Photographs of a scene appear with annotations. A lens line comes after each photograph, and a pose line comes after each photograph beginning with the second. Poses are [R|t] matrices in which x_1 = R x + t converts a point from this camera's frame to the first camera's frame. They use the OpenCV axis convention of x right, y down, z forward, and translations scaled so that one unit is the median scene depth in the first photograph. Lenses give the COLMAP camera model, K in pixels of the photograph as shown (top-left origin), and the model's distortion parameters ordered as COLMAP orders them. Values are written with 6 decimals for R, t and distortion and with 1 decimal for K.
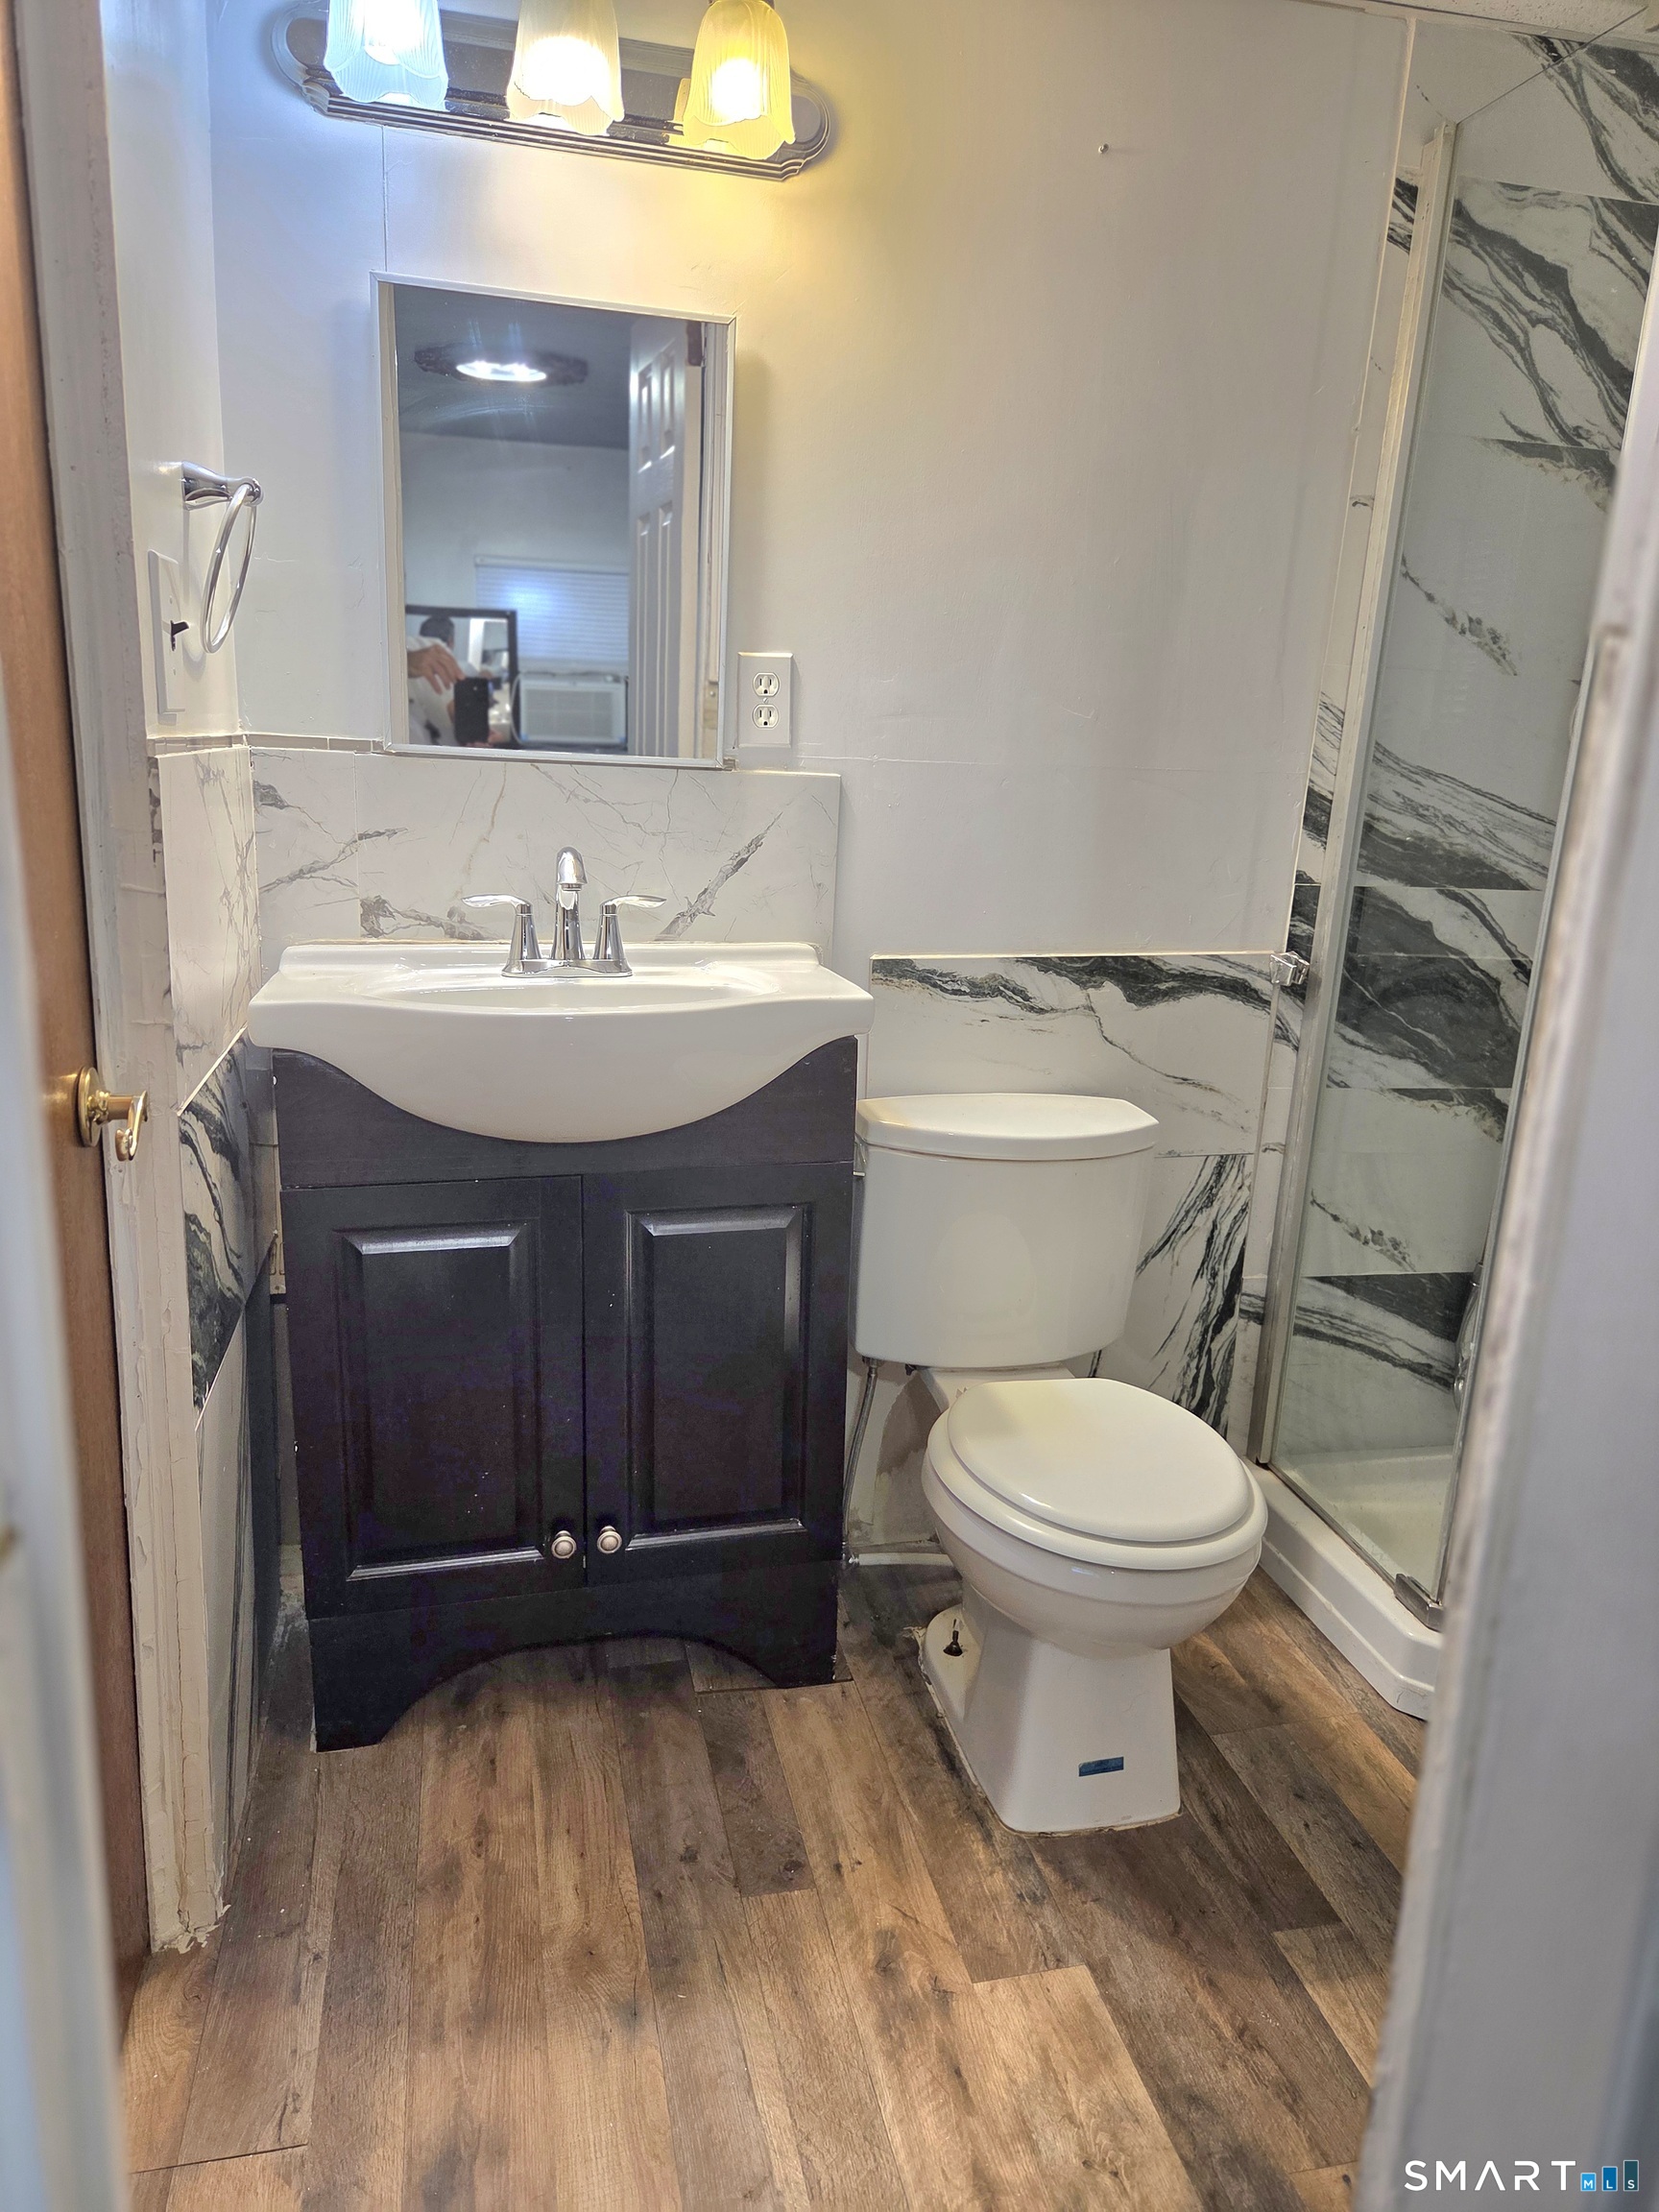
lens RADIAL K [[1486.5, 0, 835.4], [0, 1486.5, 1102.0], [0, 0, 1]] dist [0.055115, -0.030807]
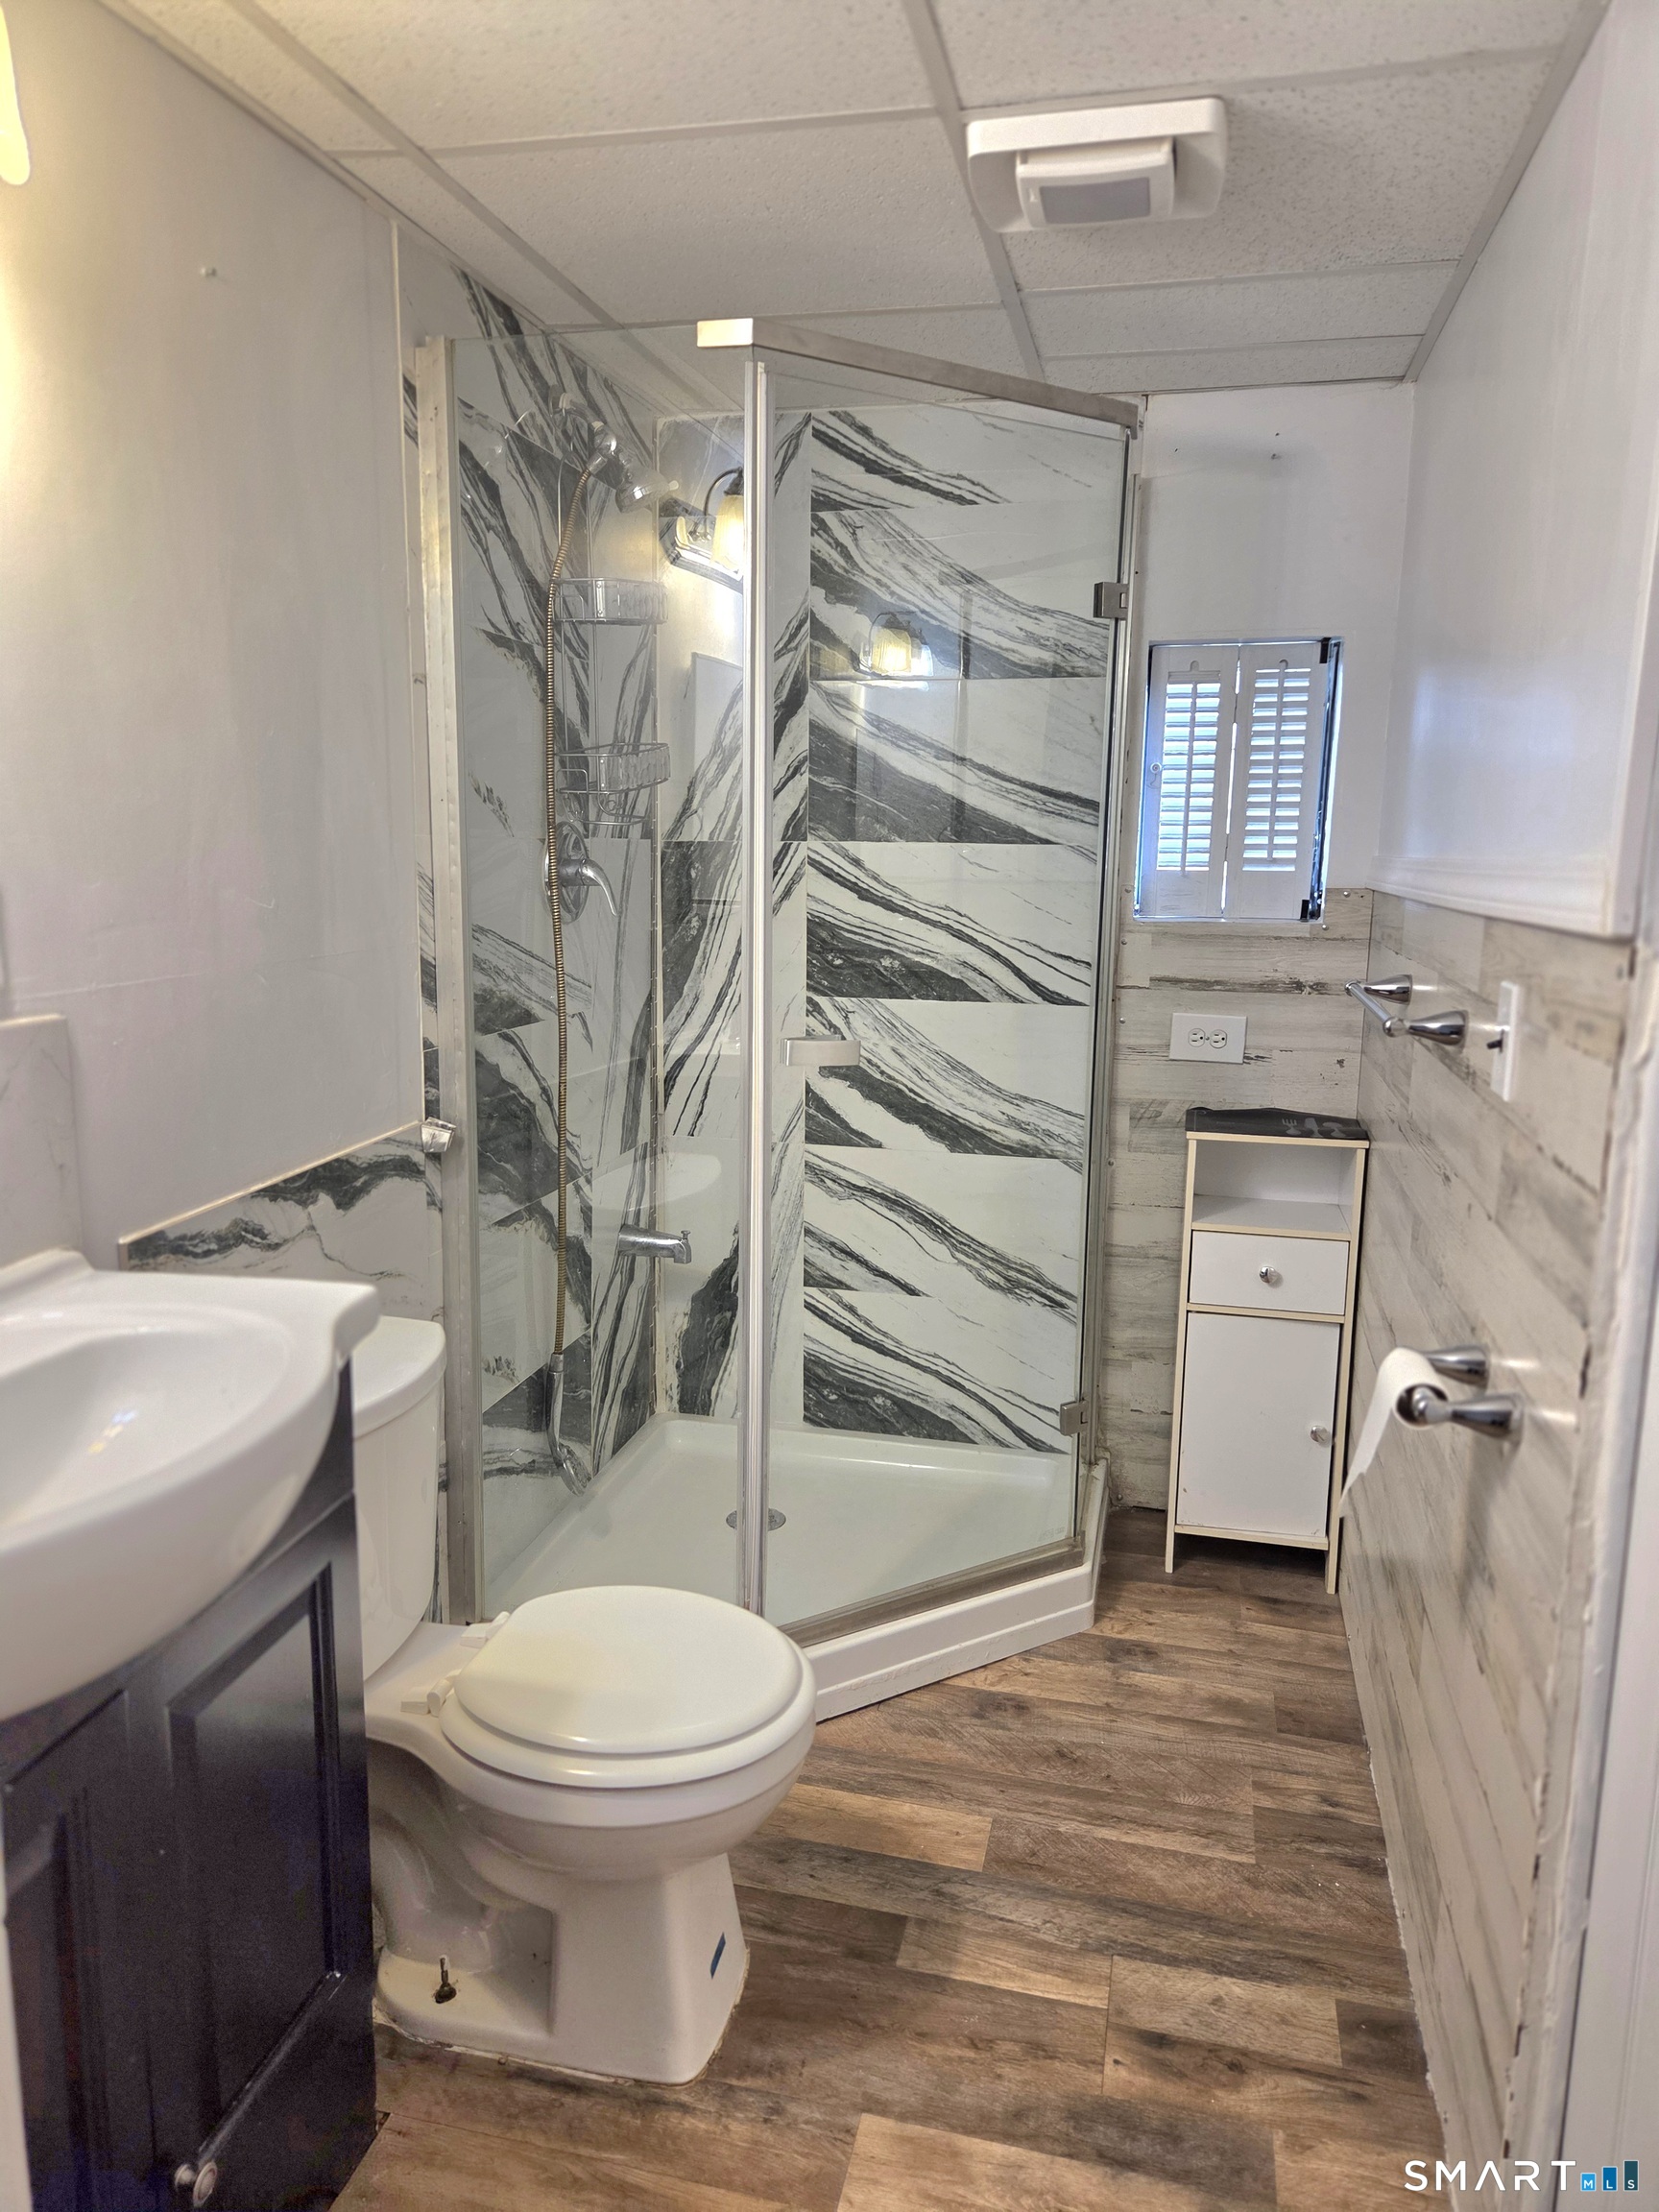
lens RADIAL K [[1486.5, 0, 824.5], [0, 1486.5, 1106.6], [0, 0, 1]] dist [0.055115, -0.030807]
pose [[0.445710, -0.200176, 0.872509, -0.452942], [0.218994, 0.969444, 0.110545, -0.164630], [-0.867977, 0.141803, 0.475929, 0.310071]]
